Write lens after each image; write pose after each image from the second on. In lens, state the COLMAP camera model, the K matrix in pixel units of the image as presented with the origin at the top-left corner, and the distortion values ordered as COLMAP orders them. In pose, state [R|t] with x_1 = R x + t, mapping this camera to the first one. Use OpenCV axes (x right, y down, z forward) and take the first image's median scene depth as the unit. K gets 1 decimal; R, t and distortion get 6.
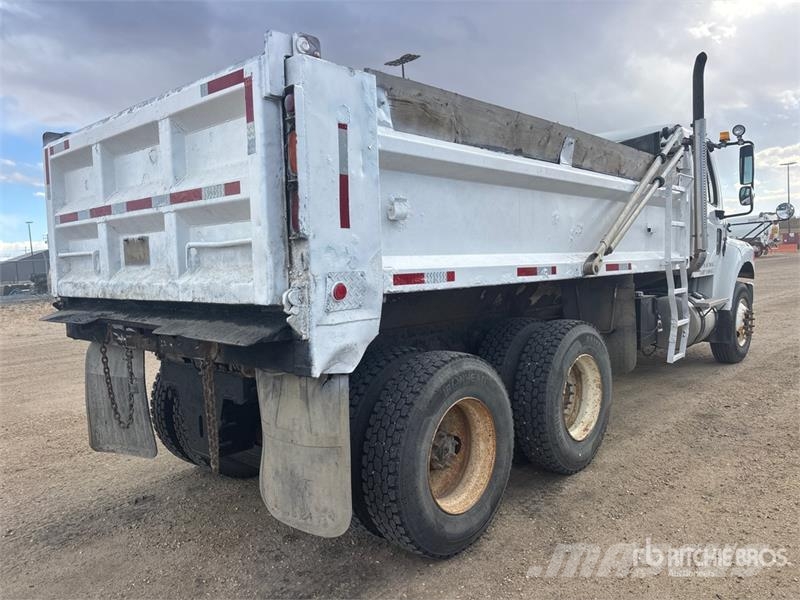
lens RADIAL K [[608.8, 0, 397.2], [0, 608.8, 292.0], [0, 0, 1]] dist [0.000544, -0.000373]
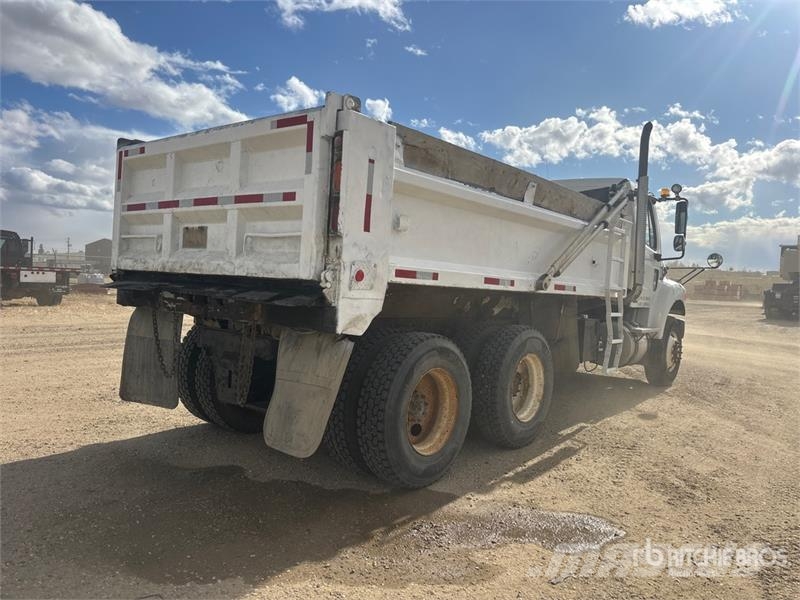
lens RADIAL K [[608.8, 0, 397.2], [0, 608.8, 292.0], [0, 0, 1]] dist [0.000544, -0.000373]
pose [[0.994915, 0.087228, 0.050355, -0.054731], [-0.085213, 0.995524, -0.040866, 0.063909], [-0.053695, 0.036367, 0.997895, -0.305842]]
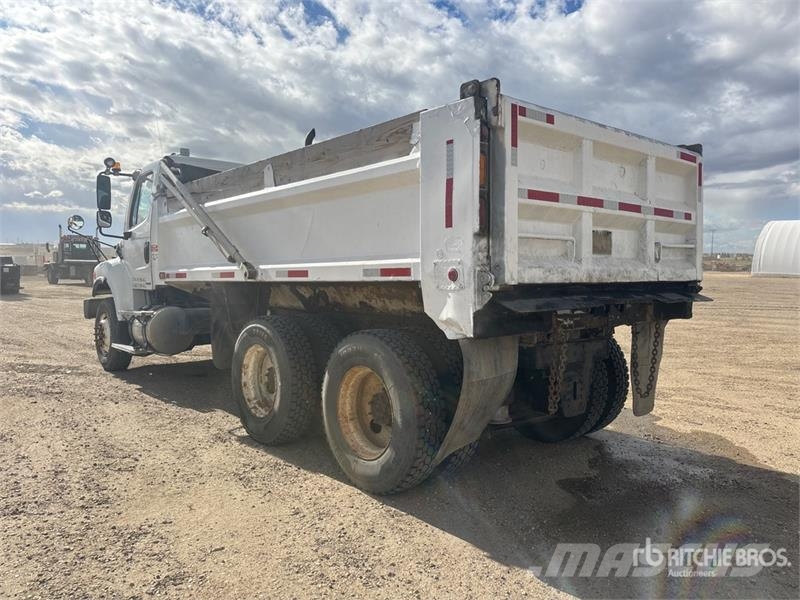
lens RADIAL K [[626.7, 0, 401.3], [0, 626.7, 291.5], [0, 0, 1]] dist [-0.007694, -0.005516]
pose [[0.117273, 0.007905, 0.993068, -1.641983], [0.052241, 0.998535, -0.014118, 0.024853], [-0.991725, 0.053535, 0.116689, 1.219449]]
